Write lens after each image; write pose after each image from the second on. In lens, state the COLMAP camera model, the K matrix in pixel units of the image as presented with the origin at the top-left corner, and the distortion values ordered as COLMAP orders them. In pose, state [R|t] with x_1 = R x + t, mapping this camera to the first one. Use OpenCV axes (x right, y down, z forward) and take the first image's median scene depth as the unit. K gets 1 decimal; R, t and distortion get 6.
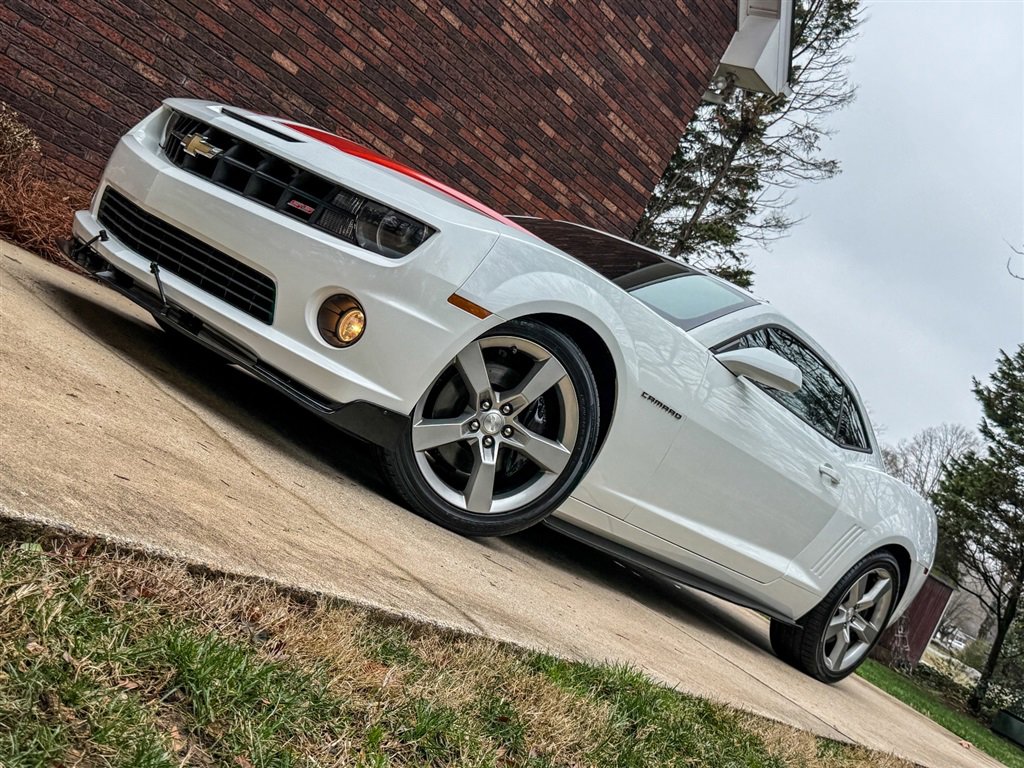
lens RADIAL K [[1185.1, 0, 509.1], [0, 1185.1, 390.8], [0, 0, 1]] dist [0.202635, -0.480447]
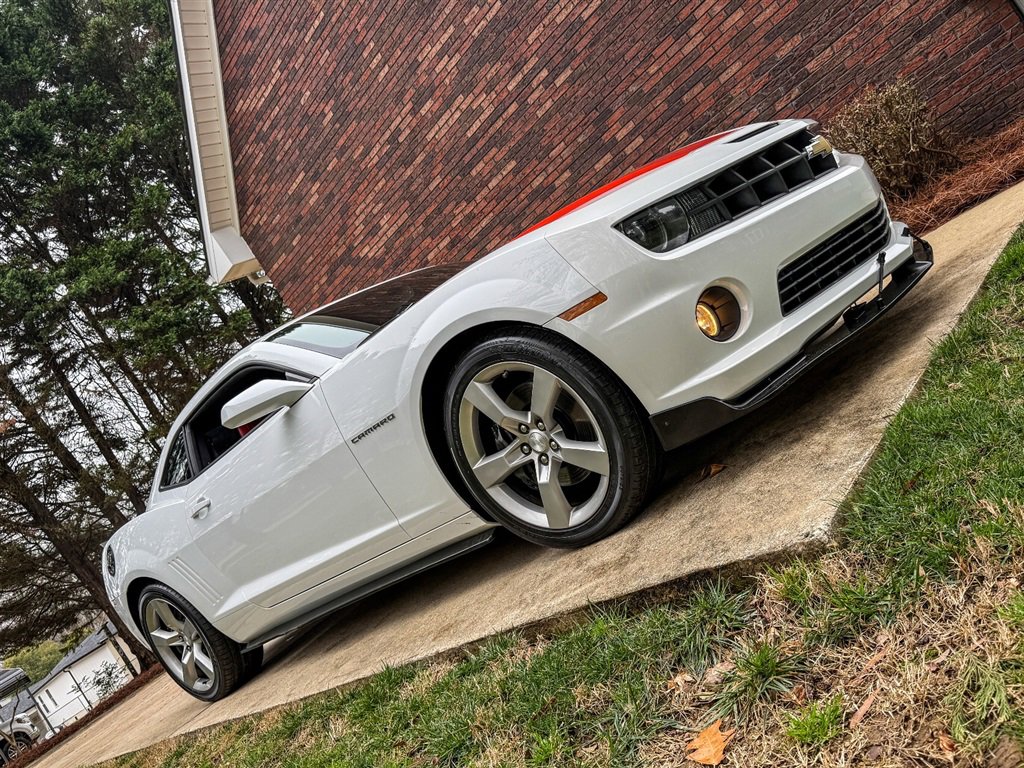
lens RADIAL K [[854.6, 0, 515.6], [0, 854.6, 380.4], [0, 0, 1]] dist [0.176108, -0.391474]
pose [[-0.315784, -0.393892, -0.863209, 0.826772], [0.458135, 0.733387, -0.502251, 0.468236], [0.830899, -0.554069, -0.051136, 1.101826]]
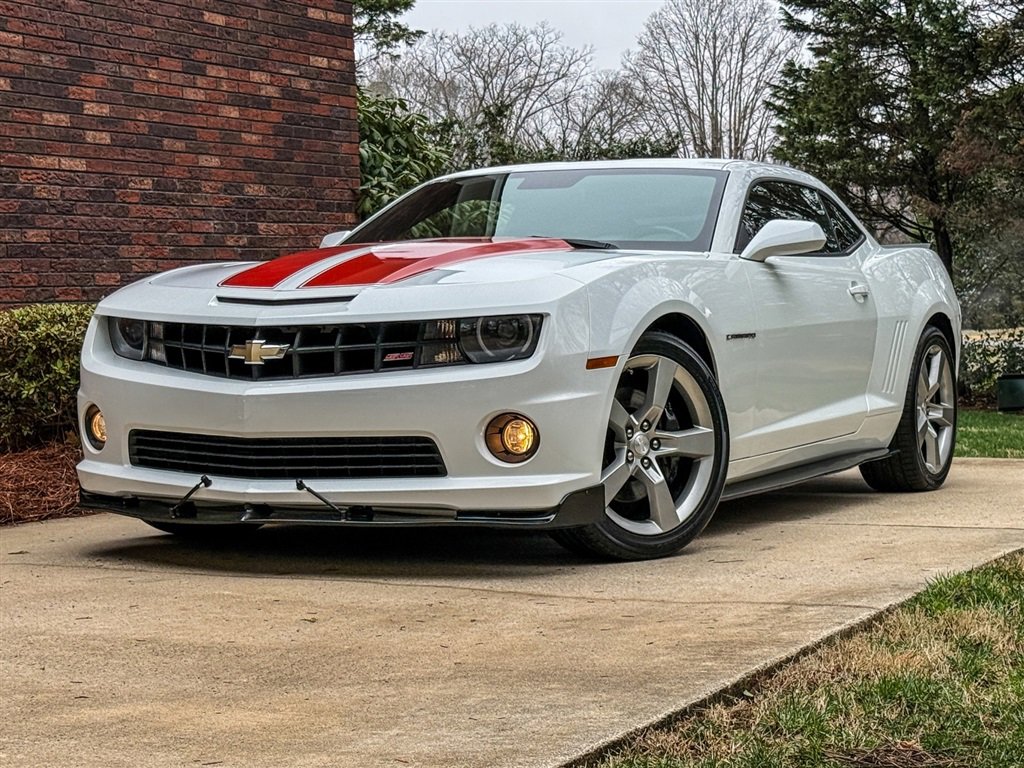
lens RADIAL K [[2116.0, 0, 507.5], [0, 2116.0, 405.7], [0, 0, 1]] dist [0.147115, -0.064752]
pose [[0.843565, -0.502441, 0.189608, -0.266490], [0.477466, 0.863314, 0.163448, -0.214456], [-0.245814, -0.047348, 0.968160, -0.430495]]
